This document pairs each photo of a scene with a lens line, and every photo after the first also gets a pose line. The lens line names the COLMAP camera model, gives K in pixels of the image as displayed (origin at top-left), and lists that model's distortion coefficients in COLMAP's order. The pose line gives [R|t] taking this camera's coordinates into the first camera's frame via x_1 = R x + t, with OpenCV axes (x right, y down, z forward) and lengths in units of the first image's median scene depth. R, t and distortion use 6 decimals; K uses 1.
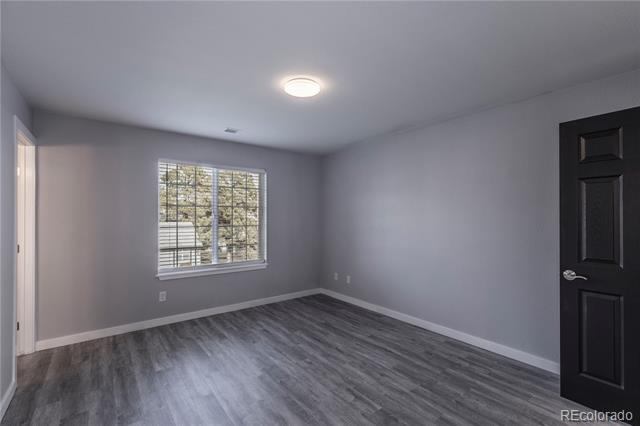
lens RADIAL K [[289.0, 0, 320.0], [0, 289.0, 213.0], [0, 0, 1]] dist [-0.000248, -0.000438]
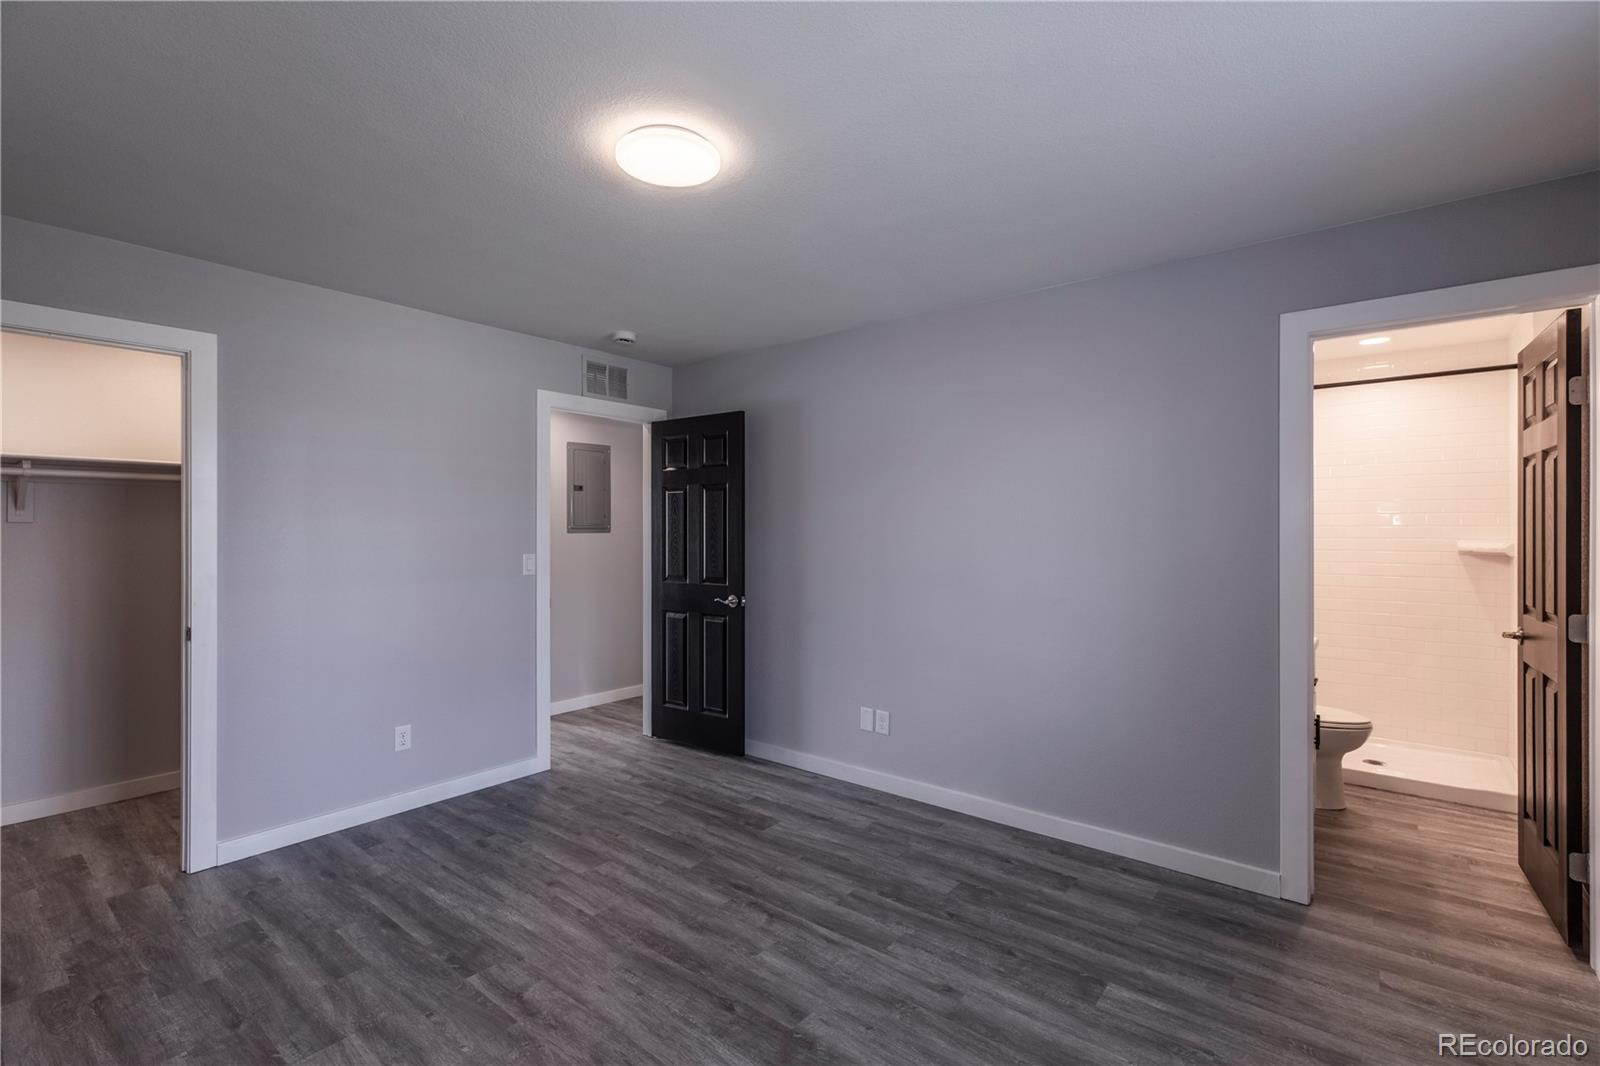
lens RADIAL K [[722.5, 0, 800.0], [0, 722.5, 533.0], [0, 0, 1]] dist [-0.000248, -0.000438]
pose [[-0.972521, 0.000153, -0.232815, -0.015461], [0.001566, 0.999981, -0.005882, 0.025200], [0.232810, -0.006085, -0.972503, 2.007668]]
